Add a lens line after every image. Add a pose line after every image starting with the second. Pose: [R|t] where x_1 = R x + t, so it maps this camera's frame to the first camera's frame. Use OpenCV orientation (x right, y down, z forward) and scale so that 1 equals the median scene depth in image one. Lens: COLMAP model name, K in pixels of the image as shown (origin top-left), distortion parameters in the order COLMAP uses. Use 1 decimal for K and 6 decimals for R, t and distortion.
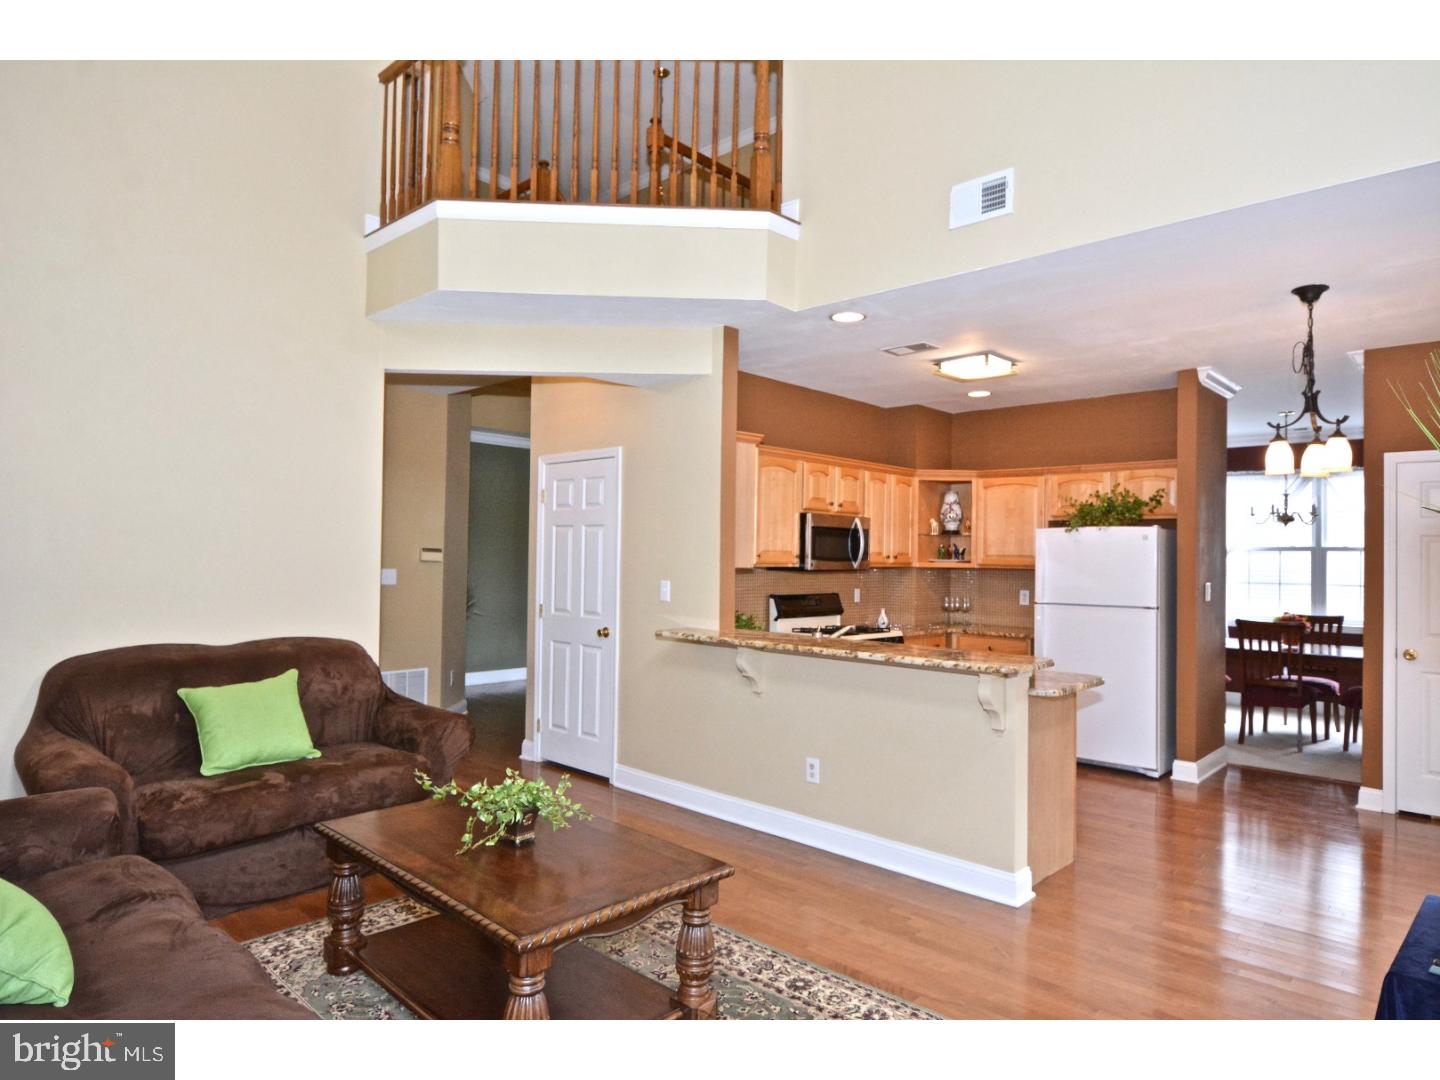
lens RADIAL K [[865.6, 0, 720.0], [0, 865.6, 540.0], [0, 0, 1]] dist [-0.002477, -0.001842]
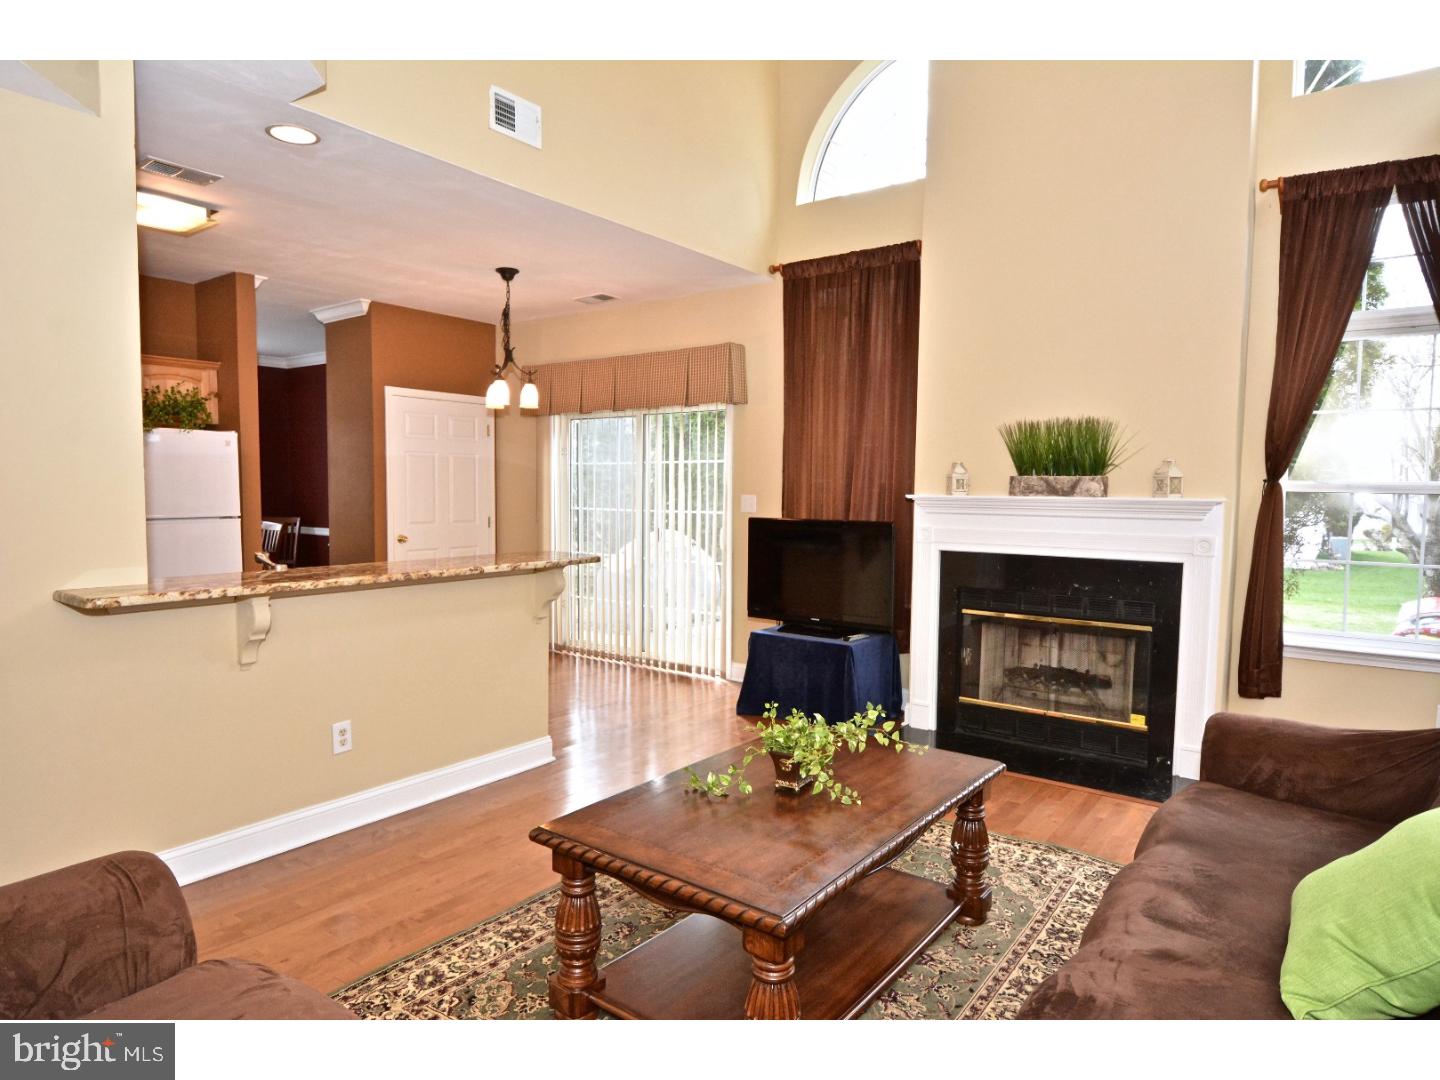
lens RADIAL K [[865.6, 0, 720.0], [0, 865.6, 540.0], [0, 0, 1]] dist [-0.002477, -0.001842]
pose [[-0.112743, -0.075876, 0.990723, -0.470305], [-0.028592, 0.996915, 0.073096, 0.016483], [-0.993213, -0.020085, -0.114565, 0.518999]]
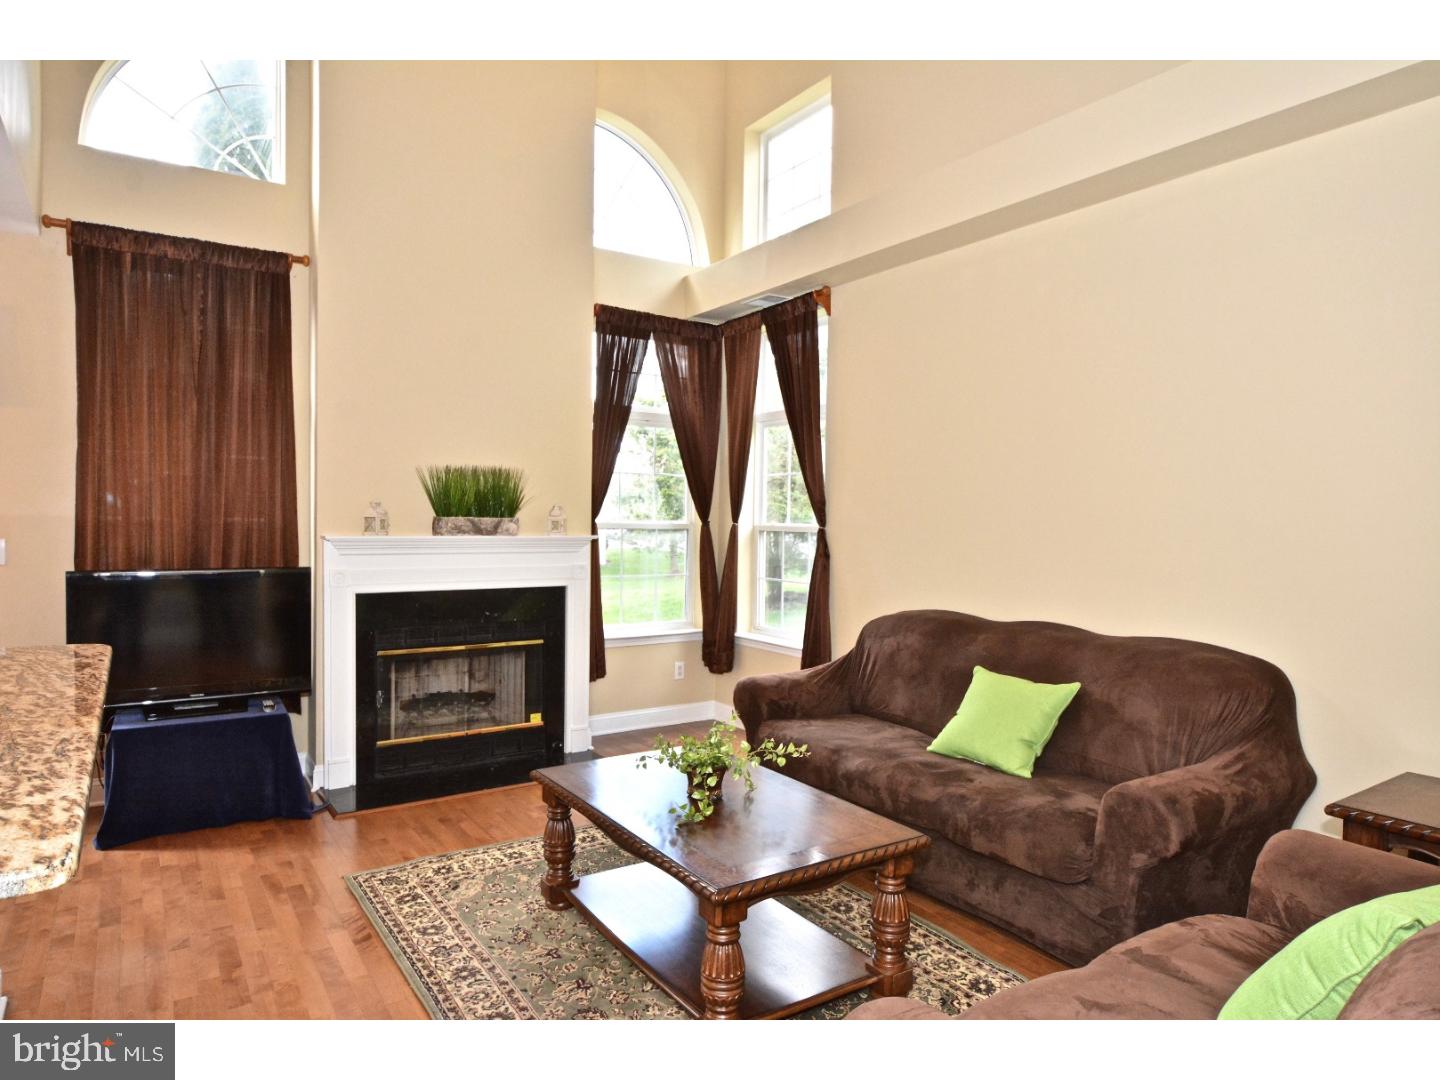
lens RADIAL K [[865.6, 0, 720.0], [0, 865.6, 540.0], [0, 0, 1]] dist [-0.002477, -0.001842]
pose [[-0.975015, -0.029609, 0.220156, -0.199344], [-0.028812, 0.999562, 0.006830, 0.017084], [-0.220262, 0.000316, -0.975441, 0.872379]]
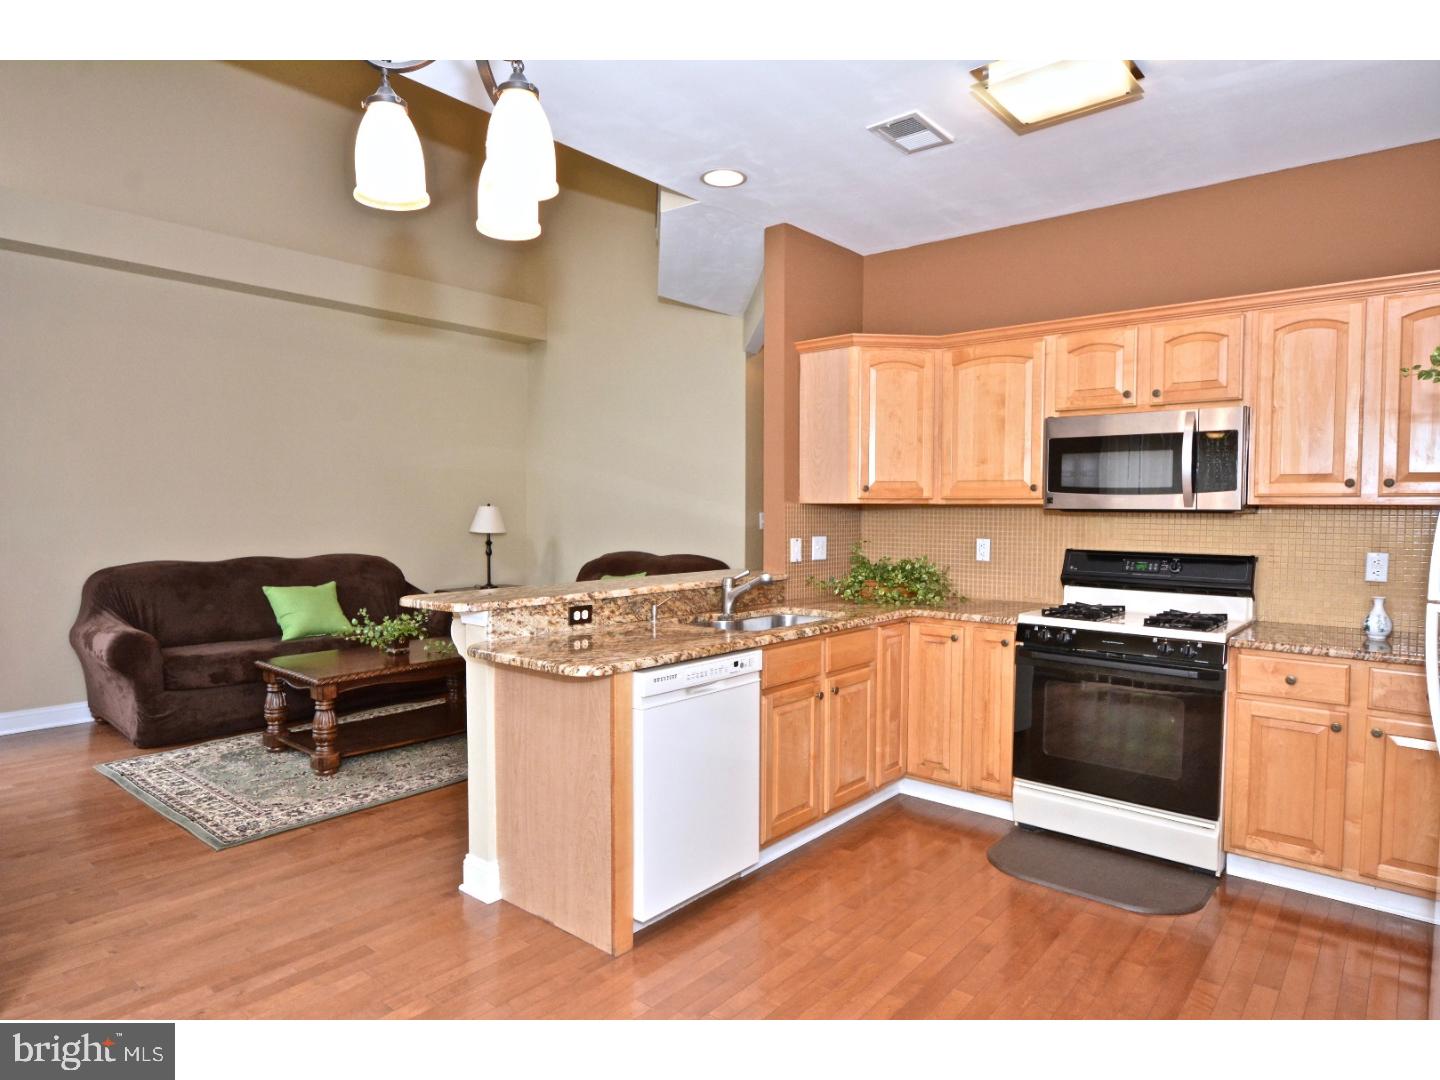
lens RADIAL K [[865.6, 0, 720.0], [0, 865.6, 540.0], [0, 0, 1]] dist [-0.002477, -0.001842]
pose [[0.051496, 0.026845, -0.998312, 0.681439], [0.014503, 0.999513, 0.027625, 0.034465], [0.998568, -0.015901, 0.051082, 0.689001]]
